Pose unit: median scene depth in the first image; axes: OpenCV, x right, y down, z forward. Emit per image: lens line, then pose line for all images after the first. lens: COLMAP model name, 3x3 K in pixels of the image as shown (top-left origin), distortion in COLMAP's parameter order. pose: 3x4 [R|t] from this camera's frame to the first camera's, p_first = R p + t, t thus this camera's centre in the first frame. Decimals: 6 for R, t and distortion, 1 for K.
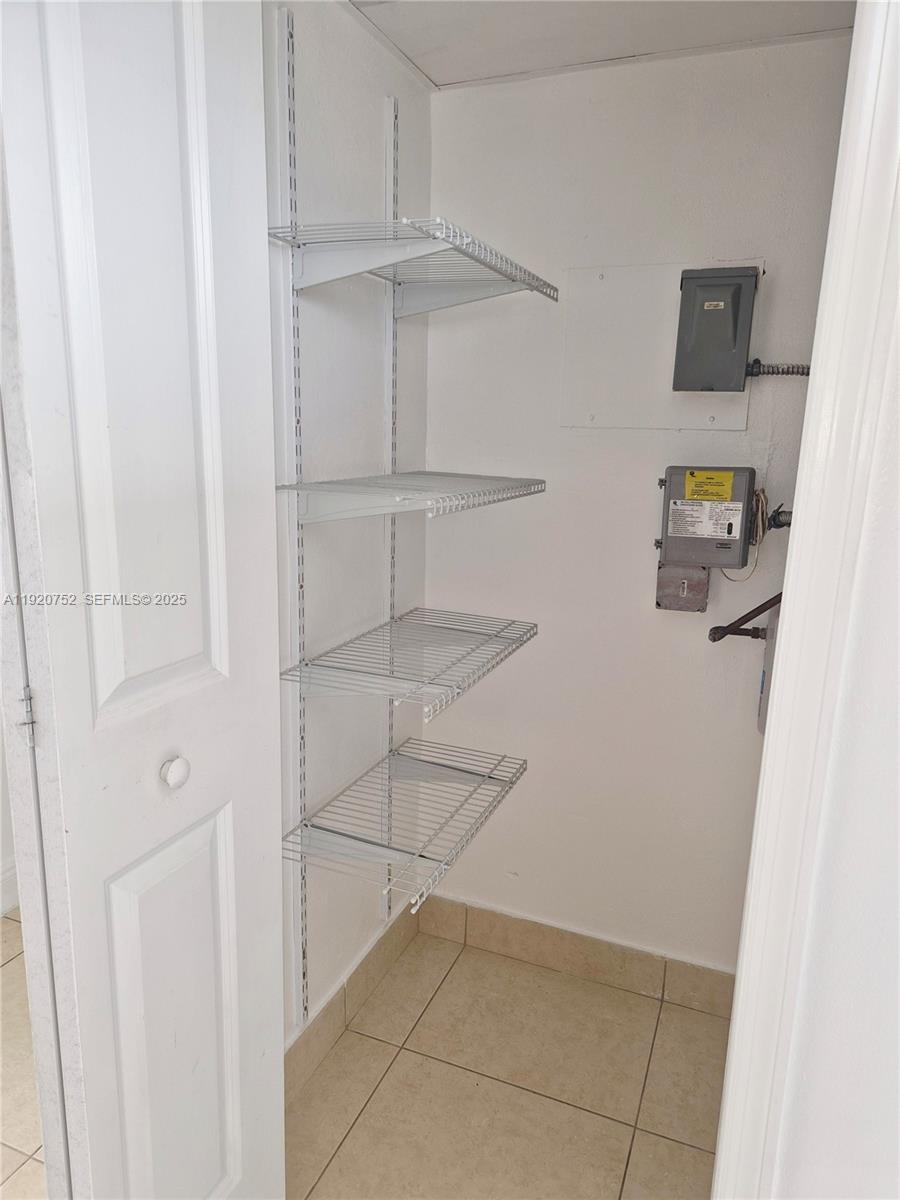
lens RADIAL K [[800.1, 0, 447.7], [0, 800.1, 595.2], [0, 0, 1]] dist [0.070395, -0.055359]
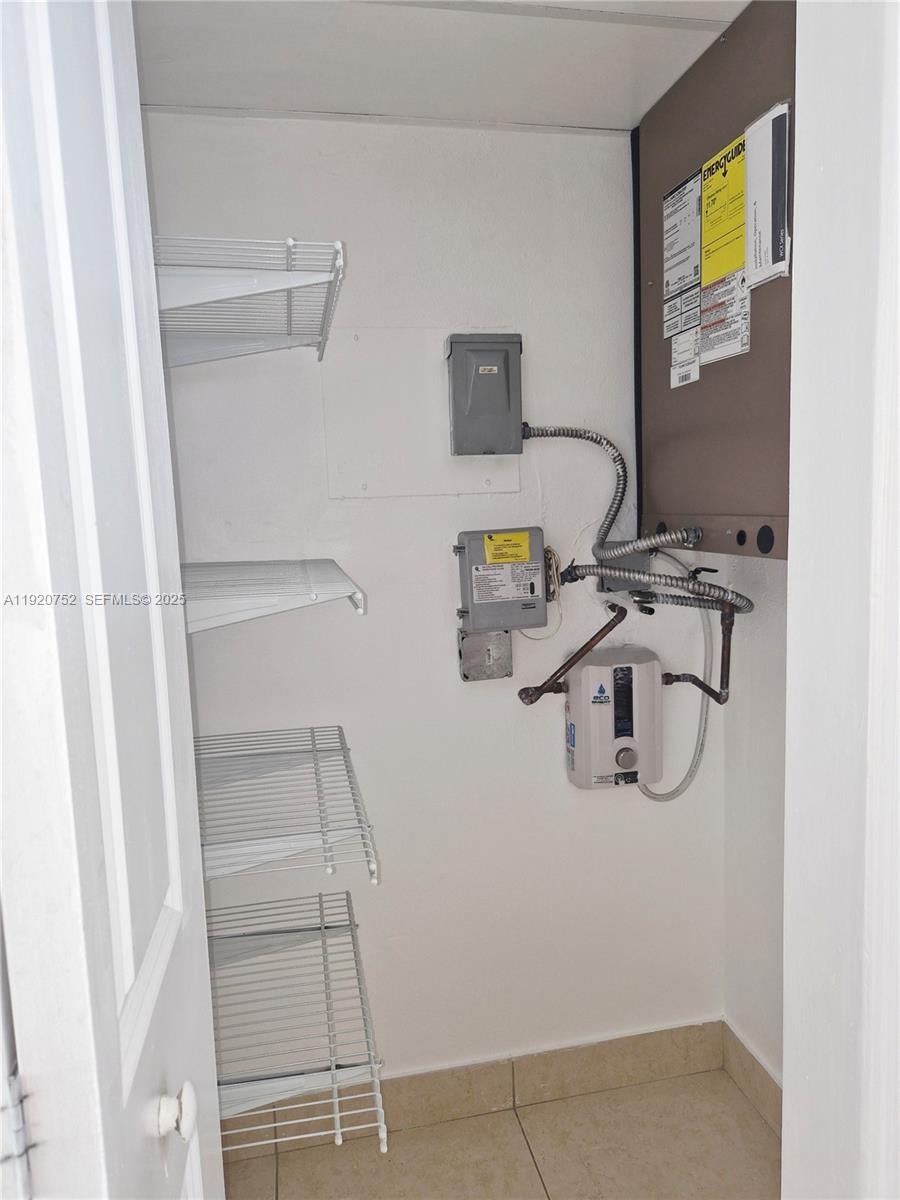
lens RADIAL K [[800.1, 0, 457.3], [0, 800.1, 587.5], [0, 0, 1]] dist [0.076212, -0.062745]
pose [[0.834927, -0.119758, 0.537173, -0.253954], [0.174765, 0.983213, -0.052439, -0.047309], [-0.521875, 0.137662, 0.841840, 0.215632]]
